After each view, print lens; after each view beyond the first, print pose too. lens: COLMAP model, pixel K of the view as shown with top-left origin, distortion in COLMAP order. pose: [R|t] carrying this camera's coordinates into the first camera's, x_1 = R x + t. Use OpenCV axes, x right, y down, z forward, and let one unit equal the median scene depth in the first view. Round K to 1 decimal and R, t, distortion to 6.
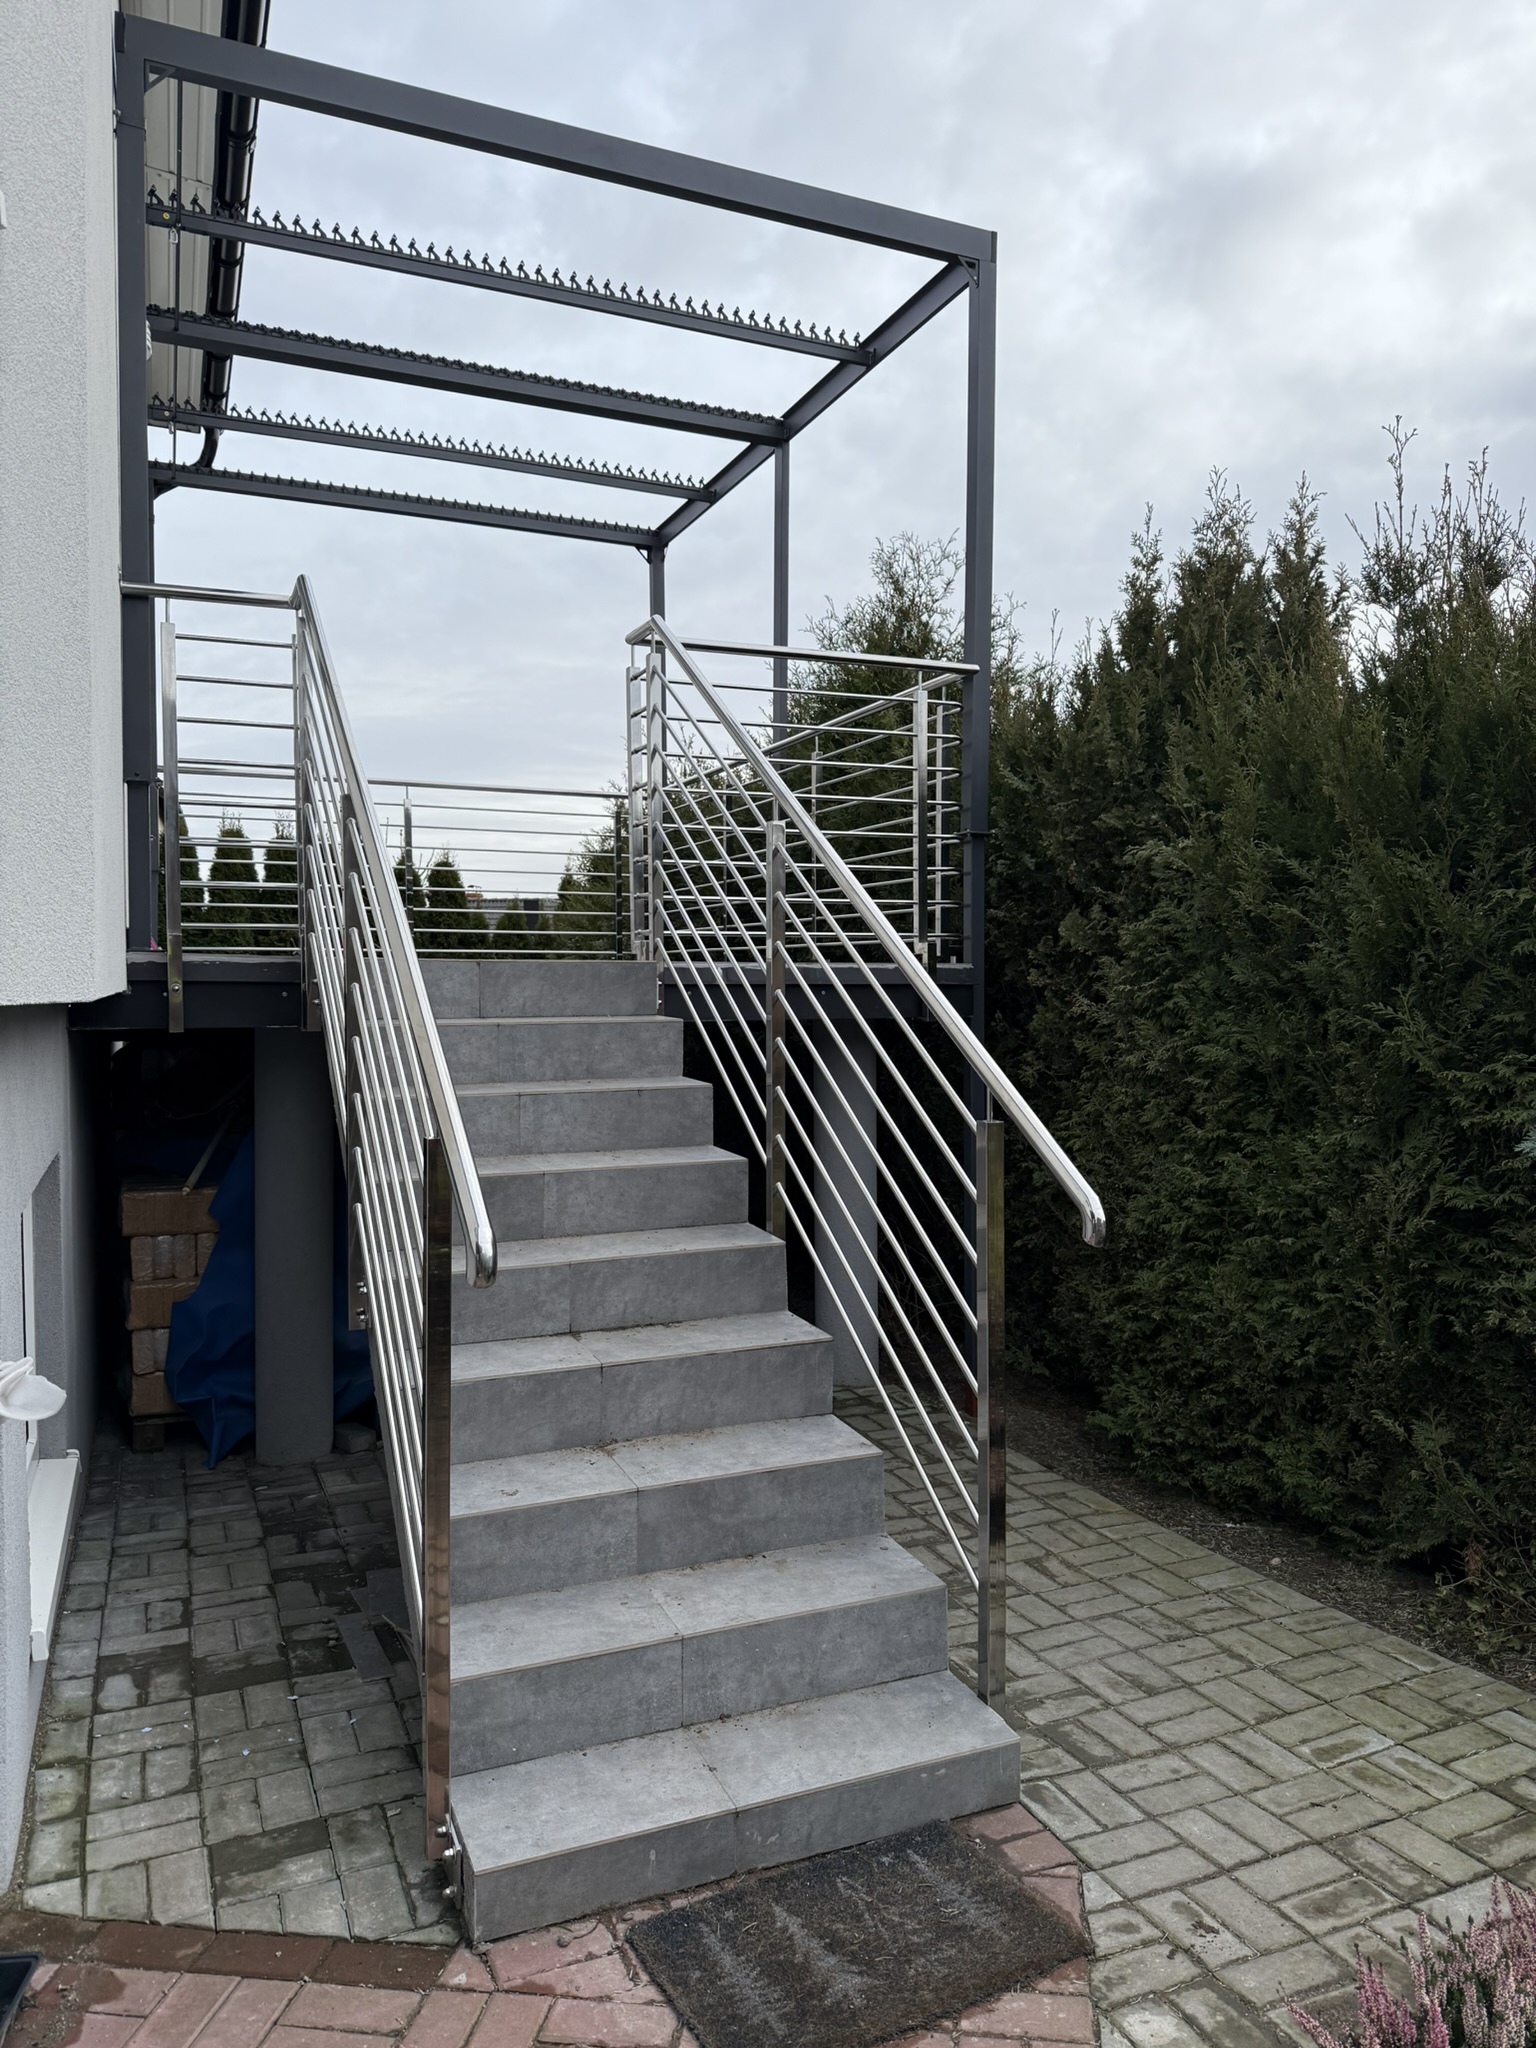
lens RADIAL K [[1390.3, 0, 701.9], [0, 1390.3, 1030.4], [0, 0, 1]] dist [0.047537, -0.000162]
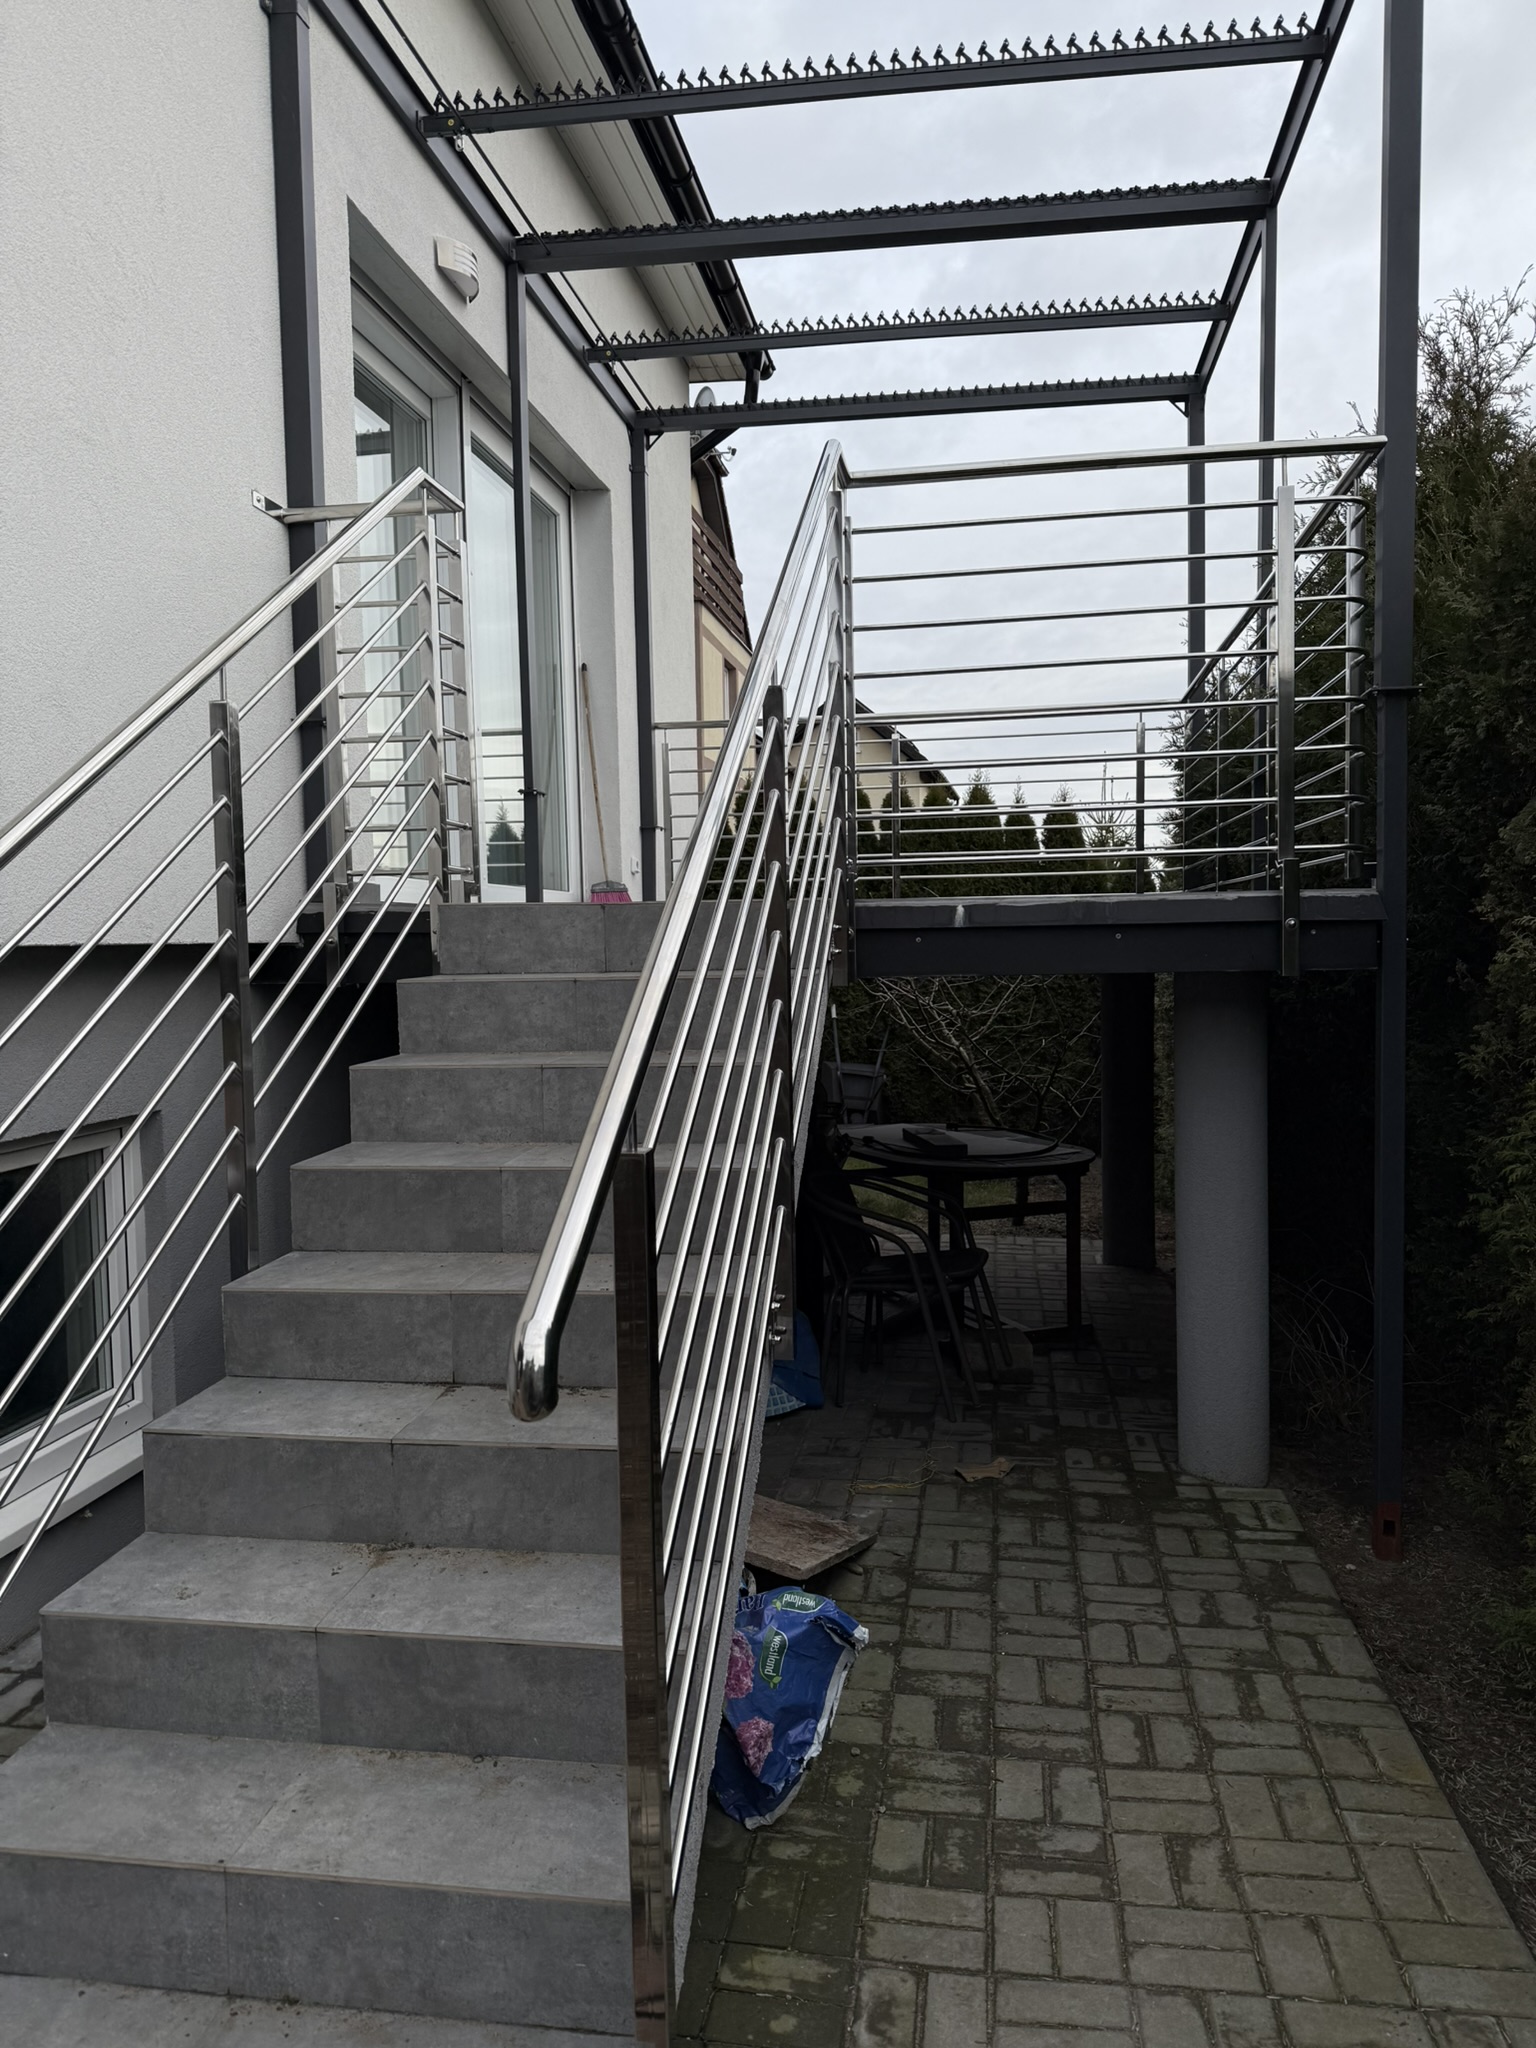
lens RADIAL K [[1379.5, 0, 768.0], [0, 1379.5, 1024.0], [0, 0, 1]] dist [-0.001848, 0.004385]
pose [[0.863411, 0.018218, -0.504172, 0.366896], [-0.003167, 0.999524, 0.030693, -0.003326], [0.504491, -0.024904, 0.863058, 0.372298]]
